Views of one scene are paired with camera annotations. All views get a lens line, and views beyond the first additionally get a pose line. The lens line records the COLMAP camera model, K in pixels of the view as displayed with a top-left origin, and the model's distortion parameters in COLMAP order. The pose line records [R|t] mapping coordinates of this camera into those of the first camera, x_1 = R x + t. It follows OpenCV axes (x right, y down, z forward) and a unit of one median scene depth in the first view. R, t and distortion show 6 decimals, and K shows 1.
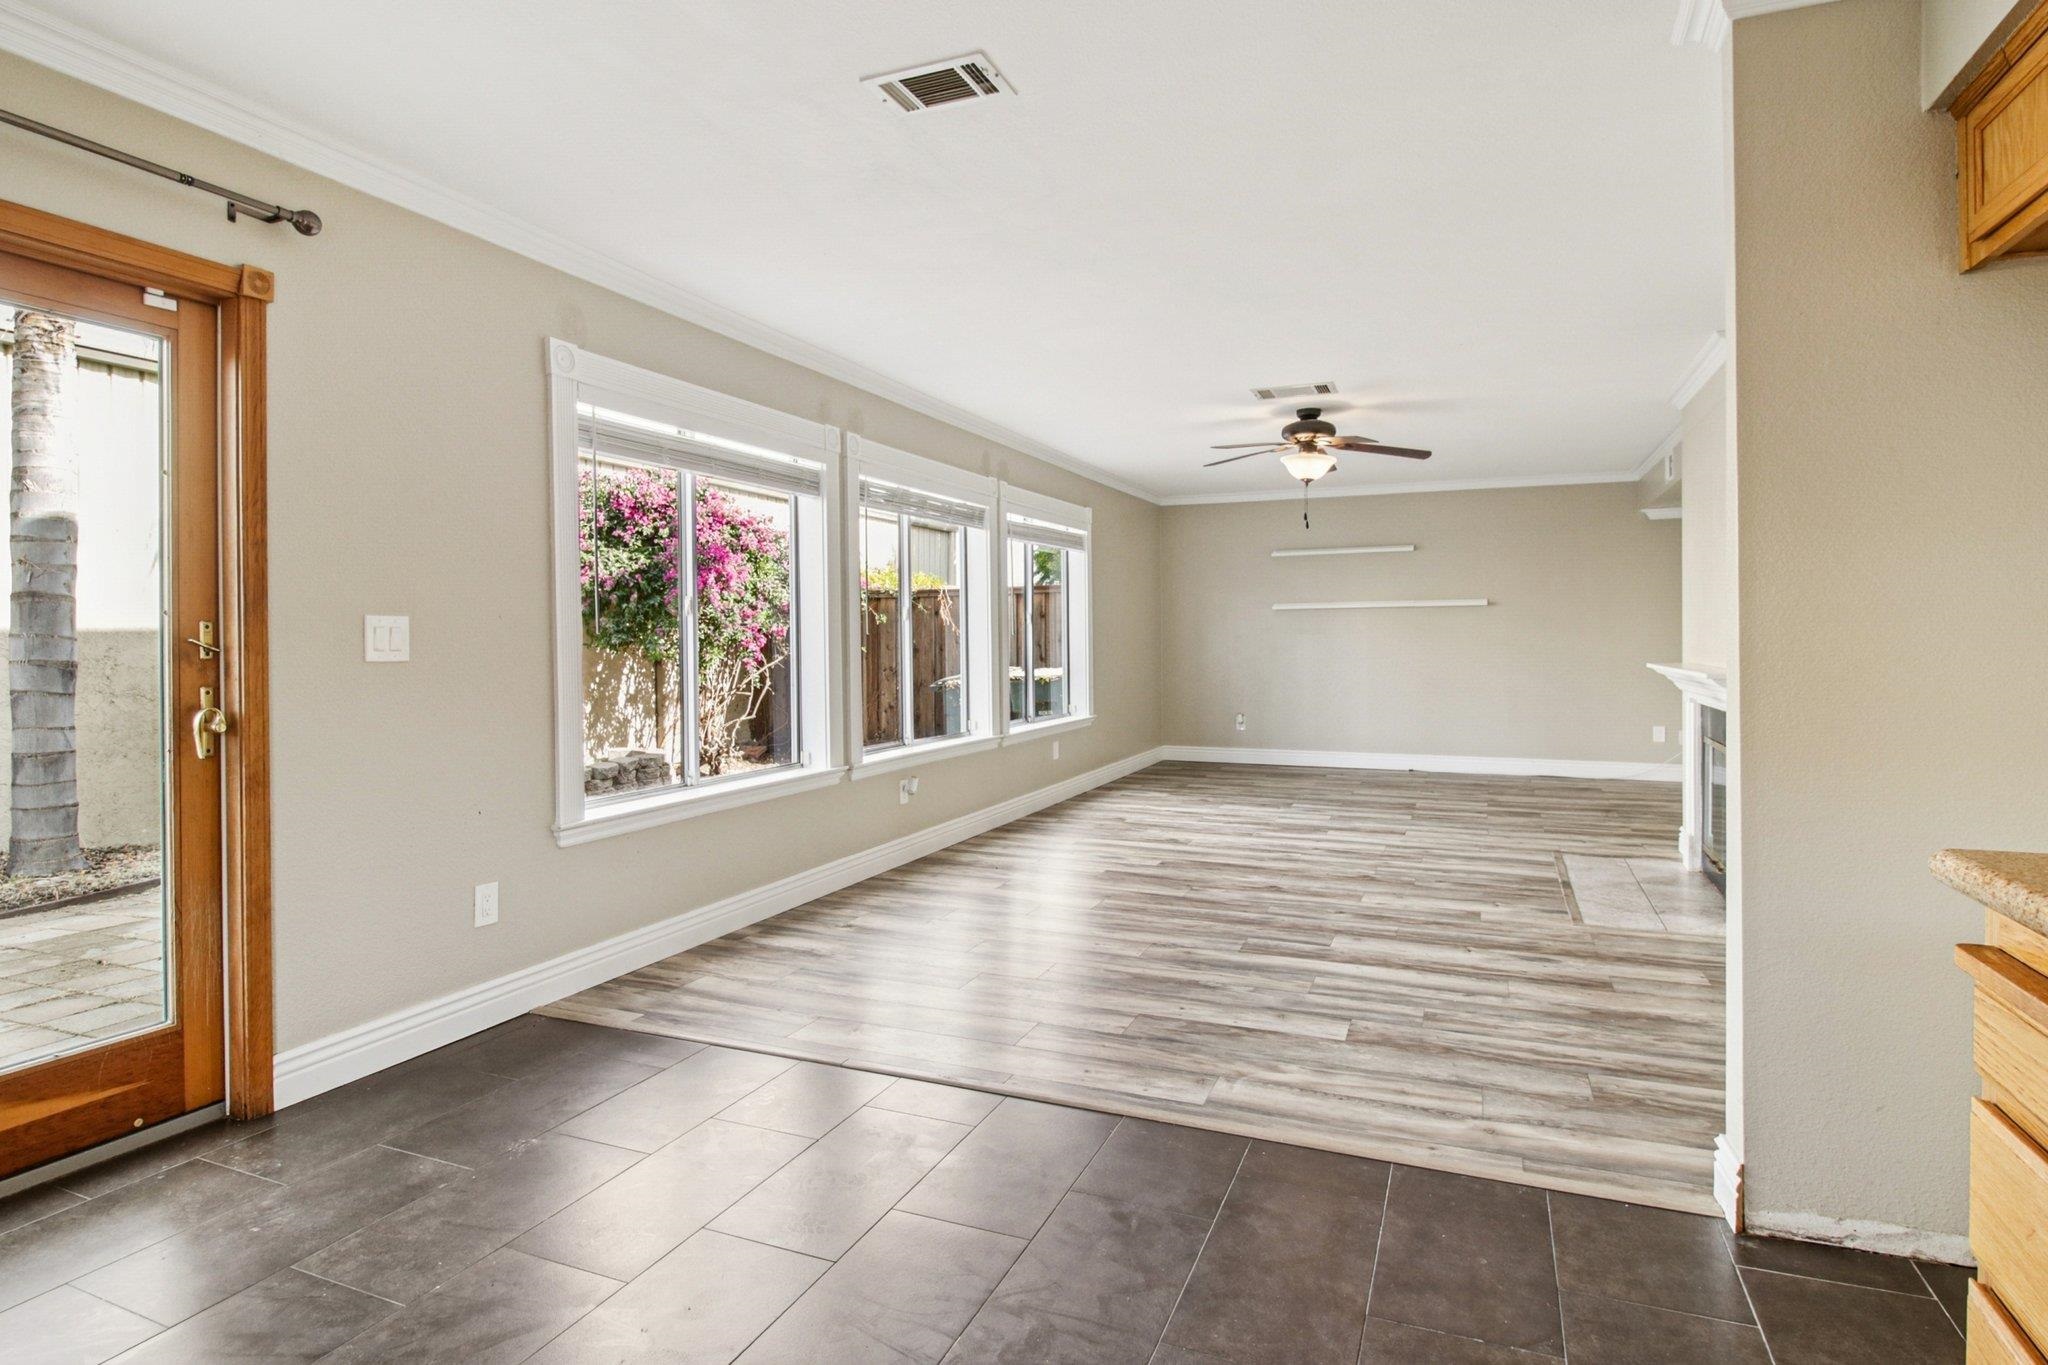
lens RADIAL K [[1068.1, 0, 1012.9], [0, 1068.1, 632.0], [0, 0, 1]] dist [0.003739, -0.011476]
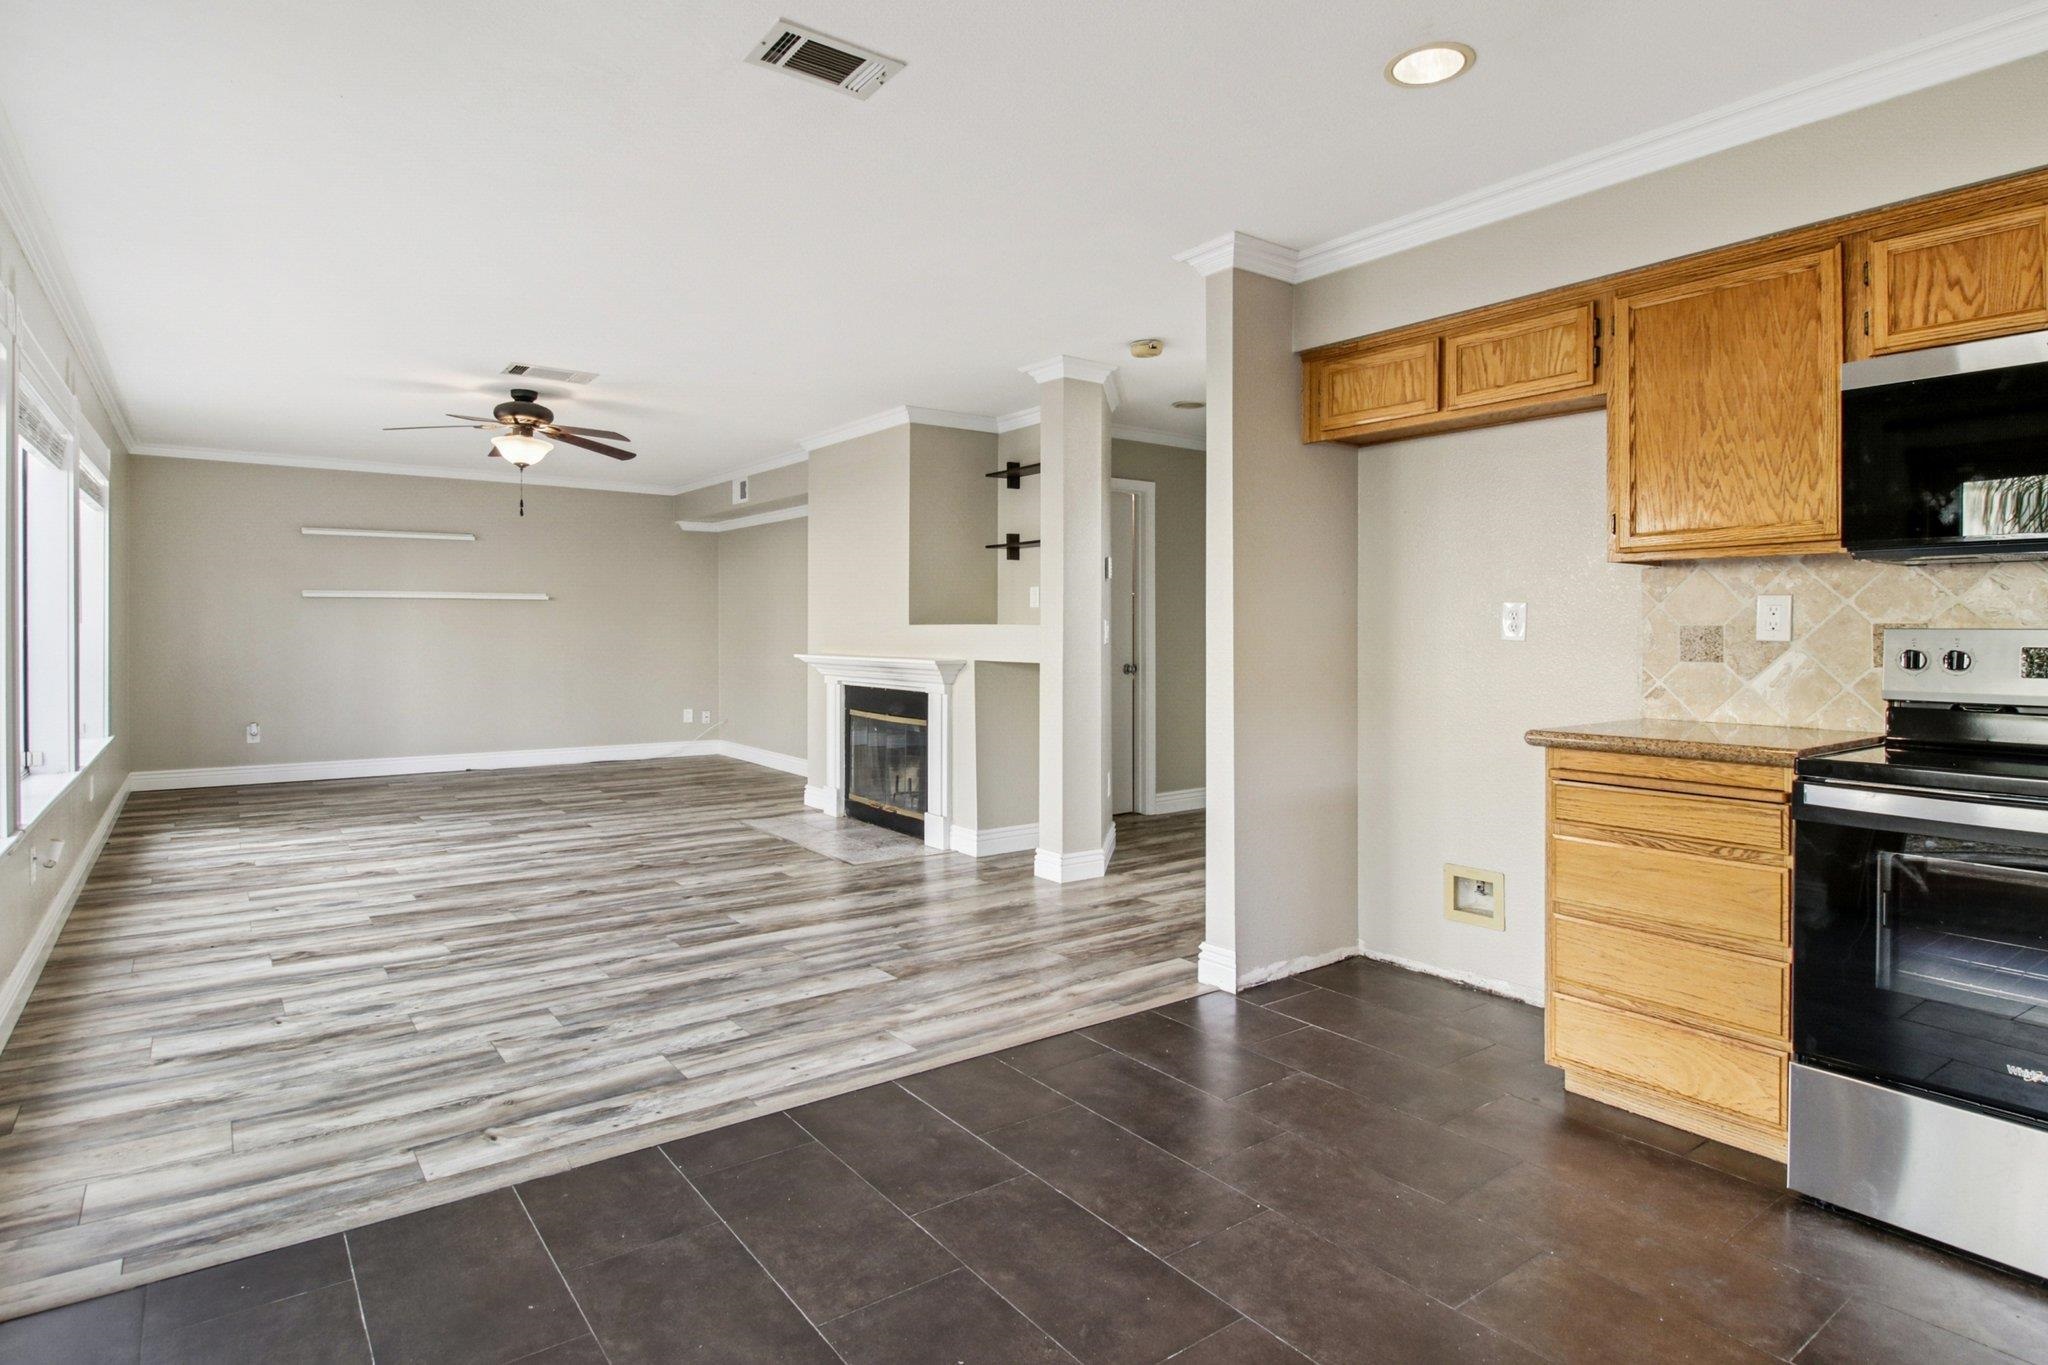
lens RADIAL K [[1068.1, 0, 1012.9], [0, 1068.1, 632.0], [0, 0, 1]] dist [0.003739, -0.011476]
pose [[0.527519, 0.004303, 0.849533, -0.586104], [-0.010514, 0.999944, 0.001464, -0.001236], [-0.849478, -0.009704, 0.527534, 0.261396]]
